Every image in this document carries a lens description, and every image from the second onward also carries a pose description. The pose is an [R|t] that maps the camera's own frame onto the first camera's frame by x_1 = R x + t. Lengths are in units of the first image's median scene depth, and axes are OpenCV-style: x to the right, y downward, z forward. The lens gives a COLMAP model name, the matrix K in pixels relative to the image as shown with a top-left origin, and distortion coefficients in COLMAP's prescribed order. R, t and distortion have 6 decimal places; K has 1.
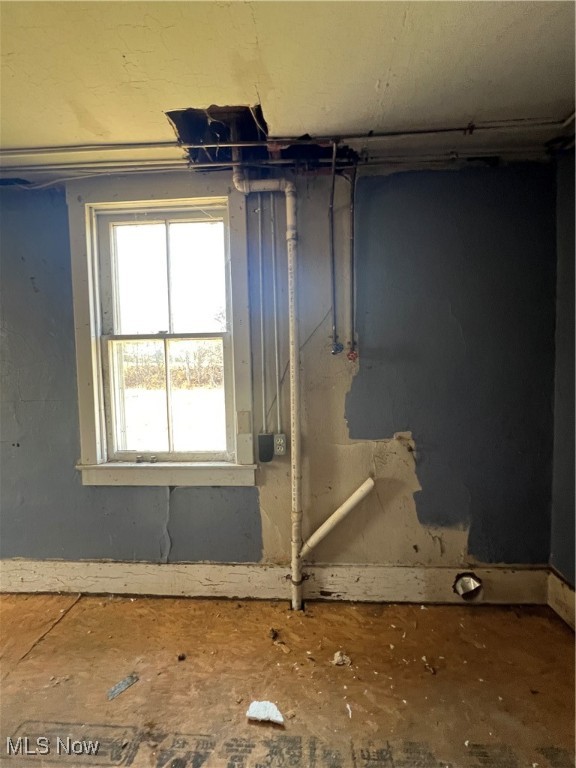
lens RADIAL K [[322.4, 0, 286.8], [0, 322.4, 381.5], [0, 0, 1]] dist [-0.005298, 0.000722]
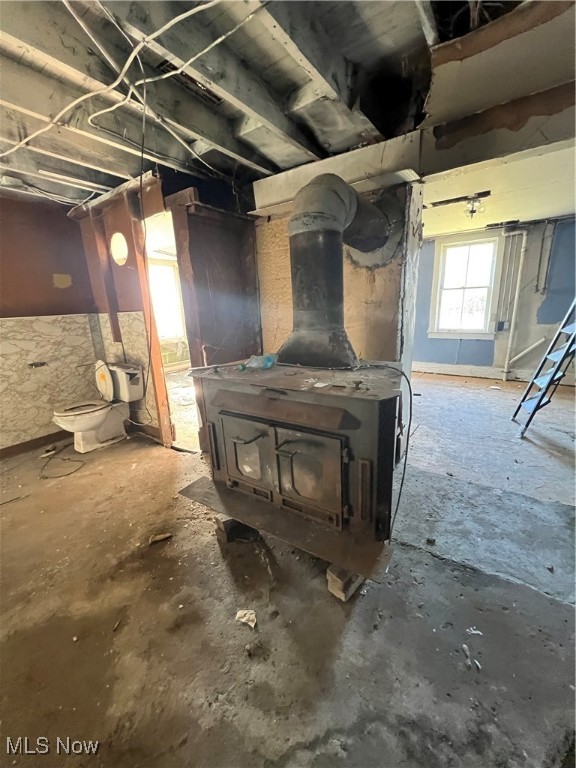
lens RADIAL K [[308.4, 0, 285.2], [0, 308.4, 383.3], [0, 0, 1]] dist [-0.003279, 0.000232]
pose [[0.842043, 0.119825, -0.525933, -0.179355], [-0.008578, 0.977866, 0.209056, 0.143199], [0.539342, -0.171523, 0.824433, -2.472866]]
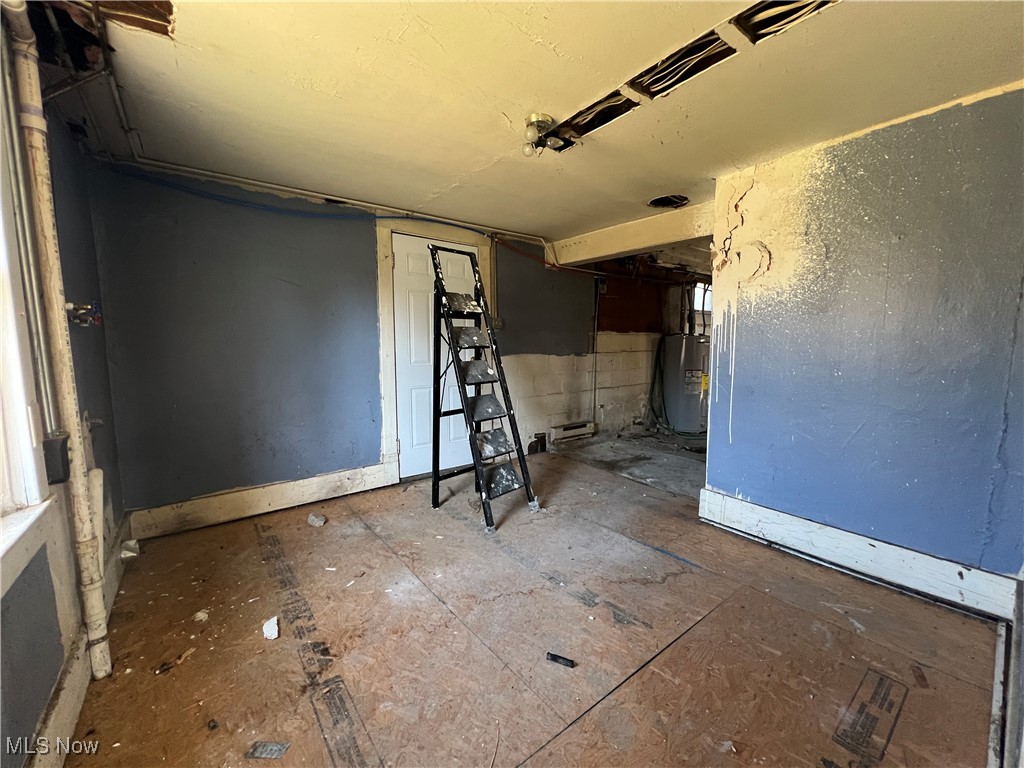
lens RADIAL K [[411.3, 0, 512.9], [0, 411.3, 388.2], [0, 0, 1]] dist [-0.003279, 0.000232]
pose [[-0.647871, -0.063658, 0.759086, -1.236381], [0.060499, 0.989054, 0.134578, 0.023511], [-0.759344, 0.133113, -0.636928, 0.849667]]
